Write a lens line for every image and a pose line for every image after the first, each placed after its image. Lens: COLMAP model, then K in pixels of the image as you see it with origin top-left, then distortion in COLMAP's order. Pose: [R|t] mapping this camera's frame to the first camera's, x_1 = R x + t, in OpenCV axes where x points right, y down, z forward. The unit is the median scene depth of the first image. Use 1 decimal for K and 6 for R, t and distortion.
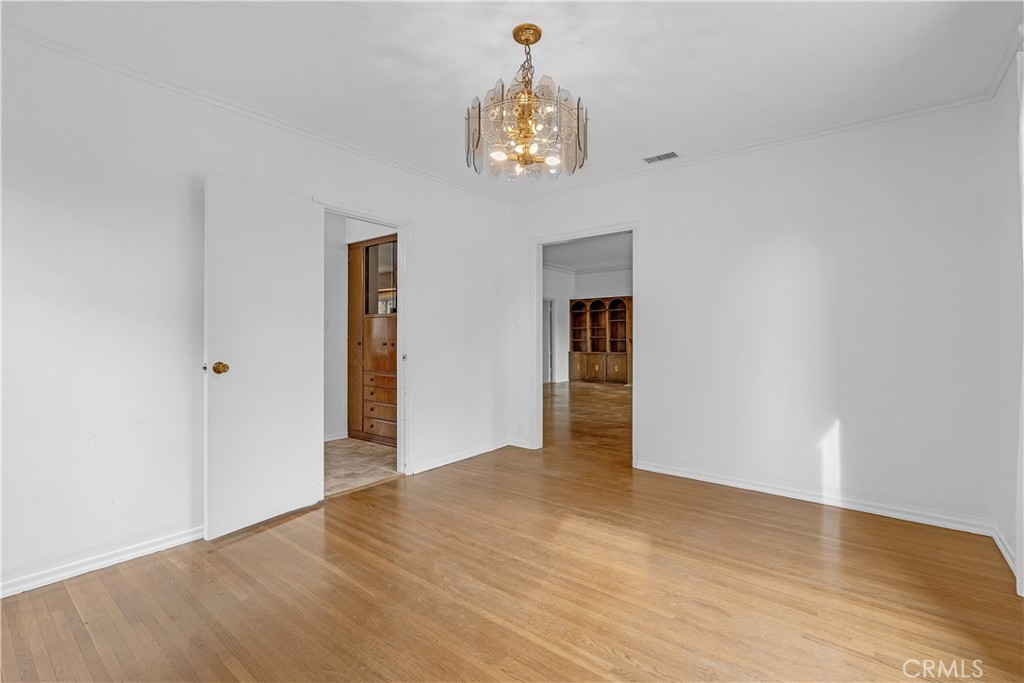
lens RADIAL K [[448.2, 0, 512.0], [0, 448.2, 341.5], [0, 0, 1]] dist [-0.004040, -0.000085]
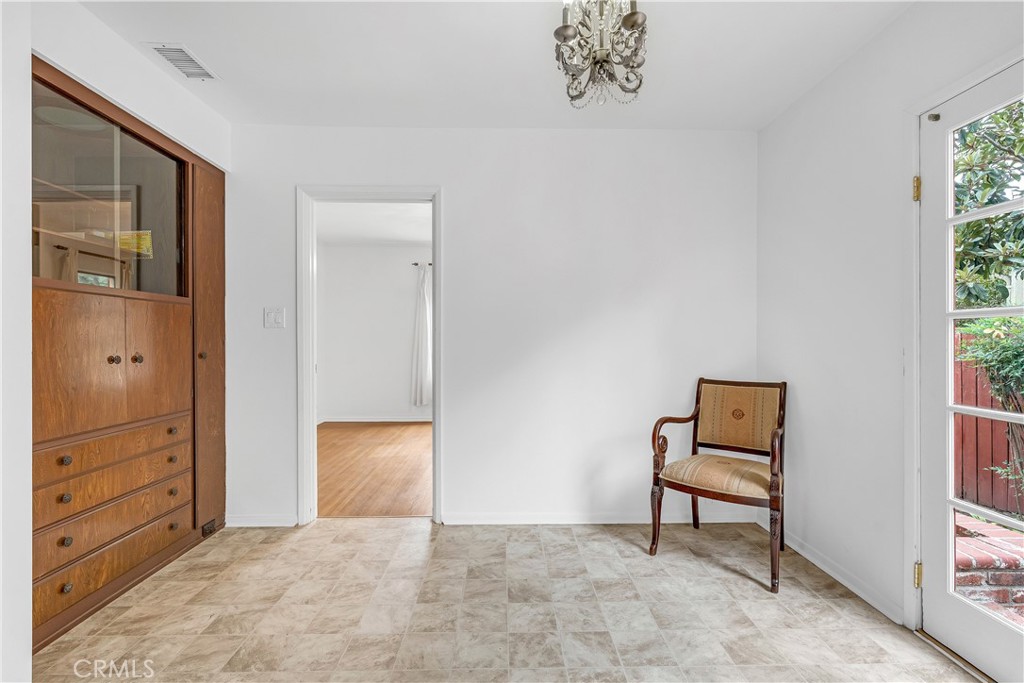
lens RADIAL K [[448.2, 0, 512.0], [0, 448.2, 341.5], [0, 0, 1]] dist [-0.004040, -0.000085]
pose [[-0.639563, 0.002530, 0.768735, -0.963707], [0.006950, 0.999973, 0.002491, -0.011006], [-0.768707, 0.006935, -0.639563, 1.120139]]
